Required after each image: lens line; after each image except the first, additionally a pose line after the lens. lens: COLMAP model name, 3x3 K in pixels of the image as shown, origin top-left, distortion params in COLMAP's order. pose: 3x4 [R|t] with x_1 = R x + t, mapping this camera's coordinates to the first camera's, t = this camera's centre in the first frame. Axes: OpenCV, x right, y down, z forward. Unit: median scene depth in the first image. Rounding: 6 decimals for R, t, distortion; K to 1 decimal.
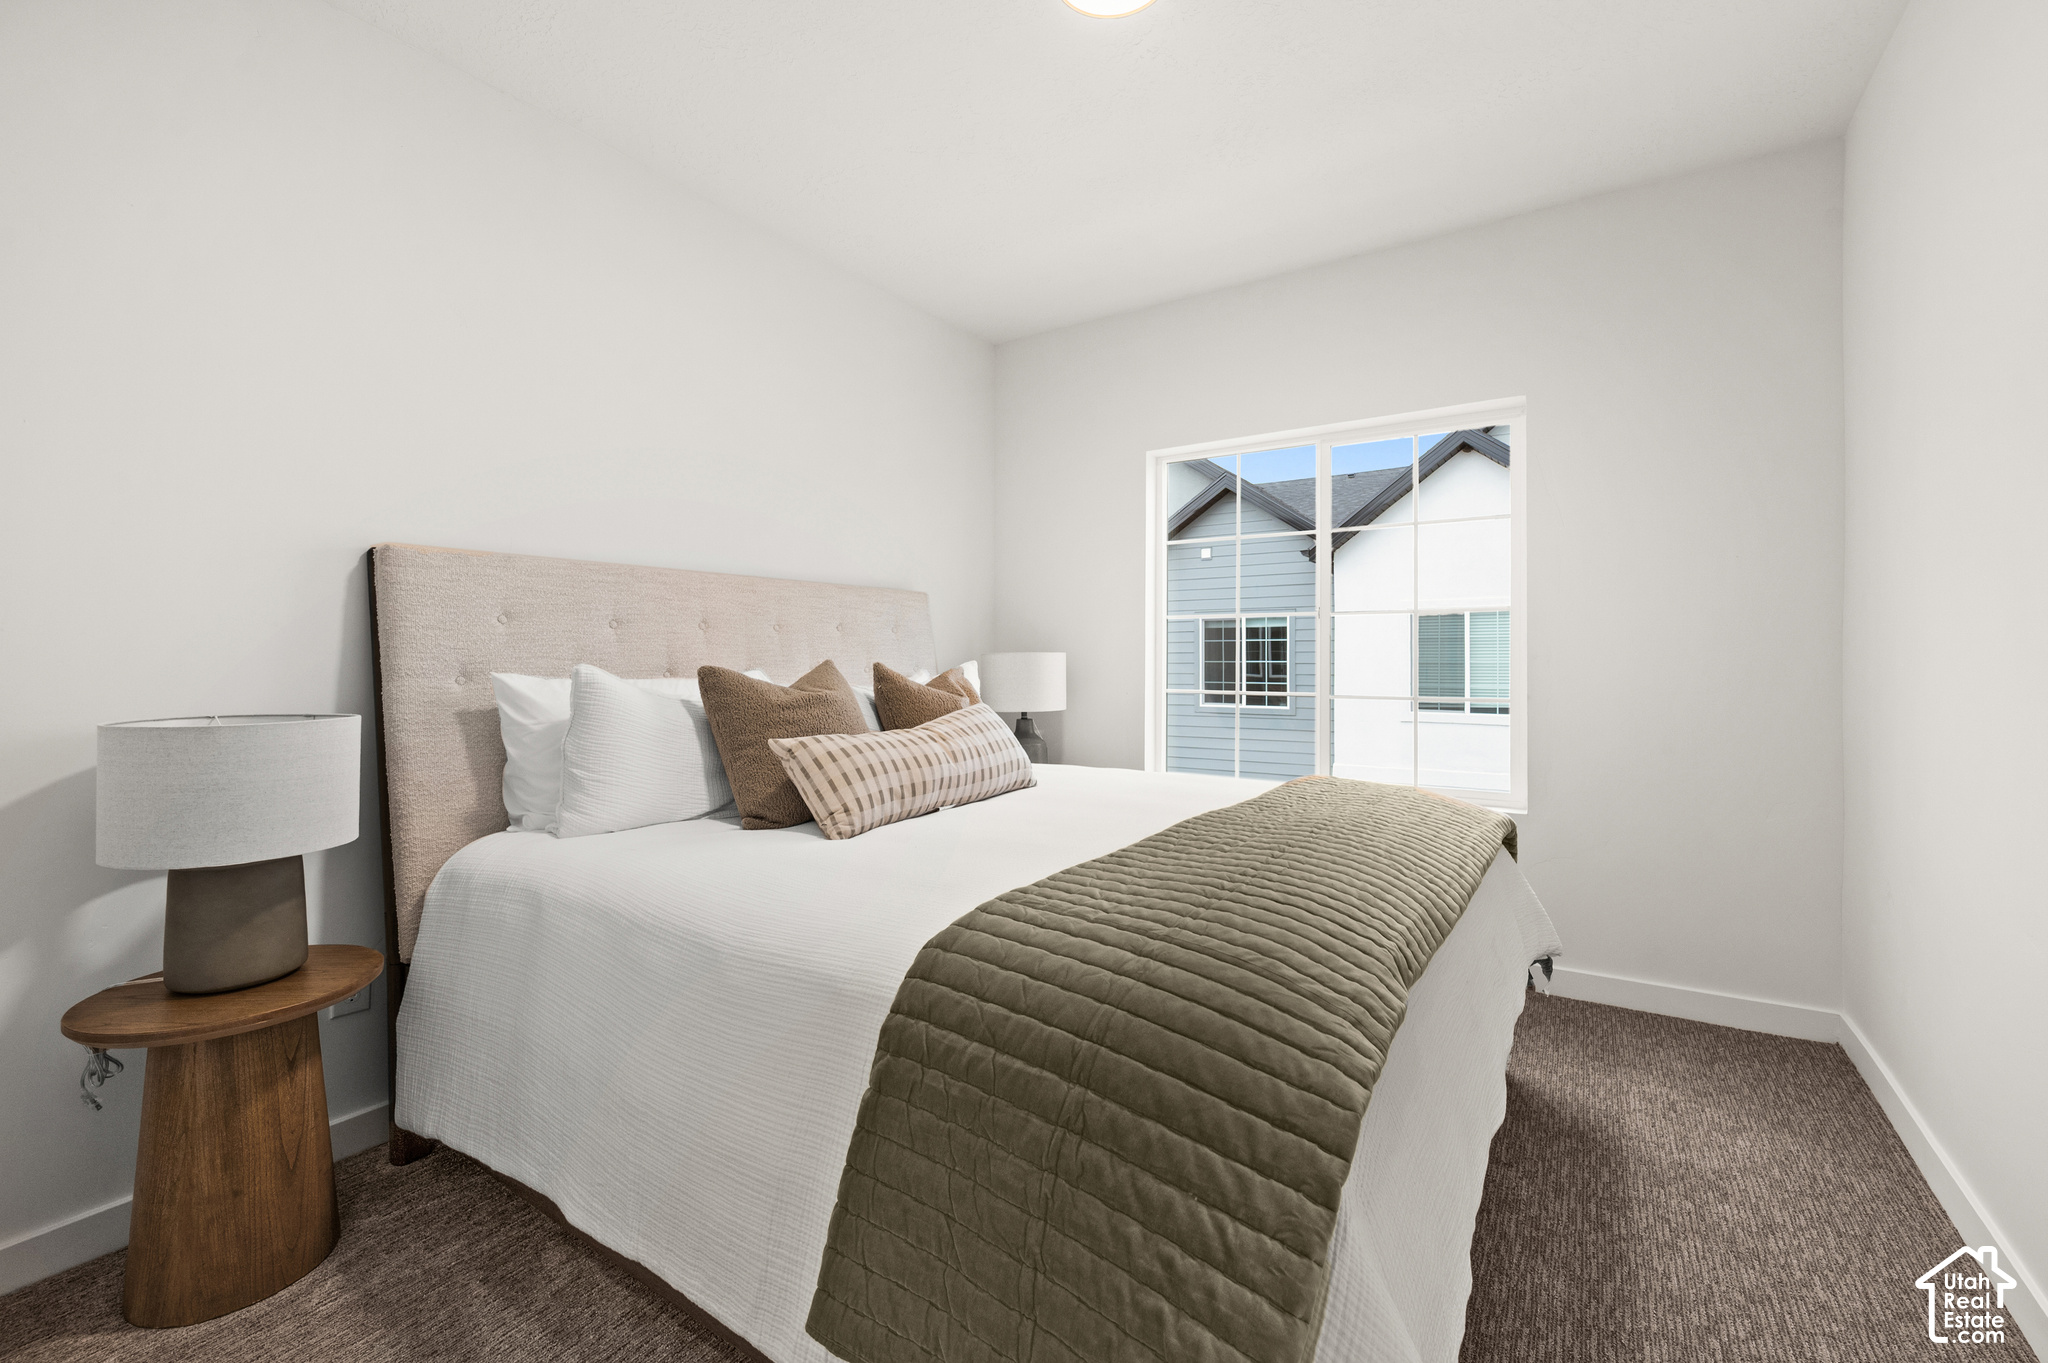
lens RADIAL K [[838.0, 0, 1035.6], [0, 838.0, 664.7], [0, 0, 1]] dist [-0.003763, -0.000044]
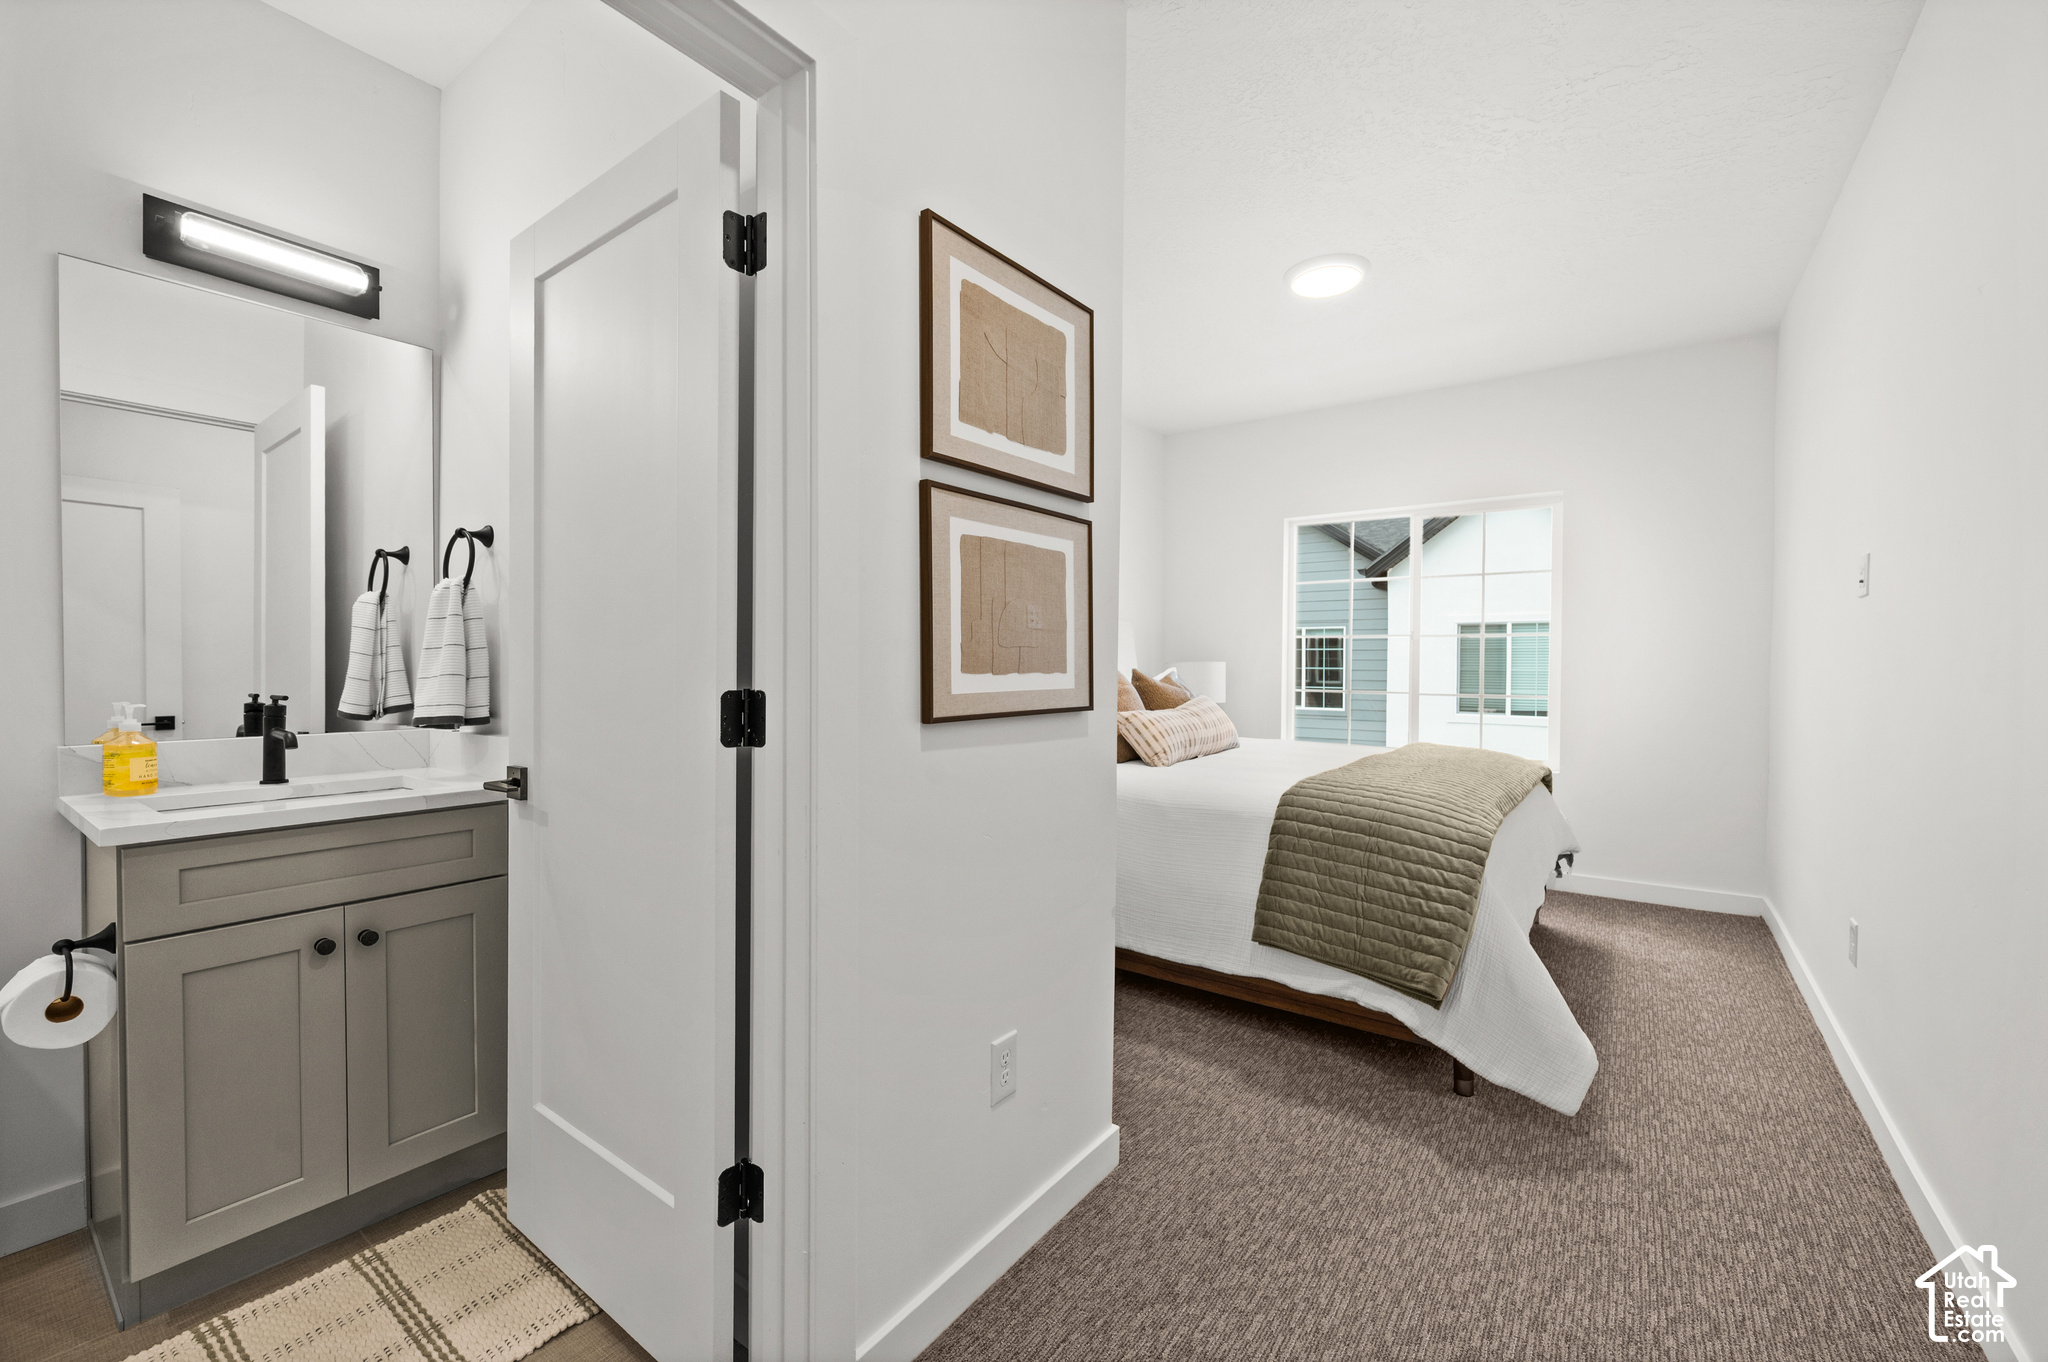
lens RADIAL K [[838.0, 0, 1010.3], [0, 838.0, 687.2], [0, 0, 1]] dist [-0.003763, -0.000044]
pose [[0.998473, 0.008863, -0.054533, -0.404255], [-0.007652, 0.999720, 0.022373, -0.001083], [0.054716, -0.021921, 0.998261, -0.700718]]
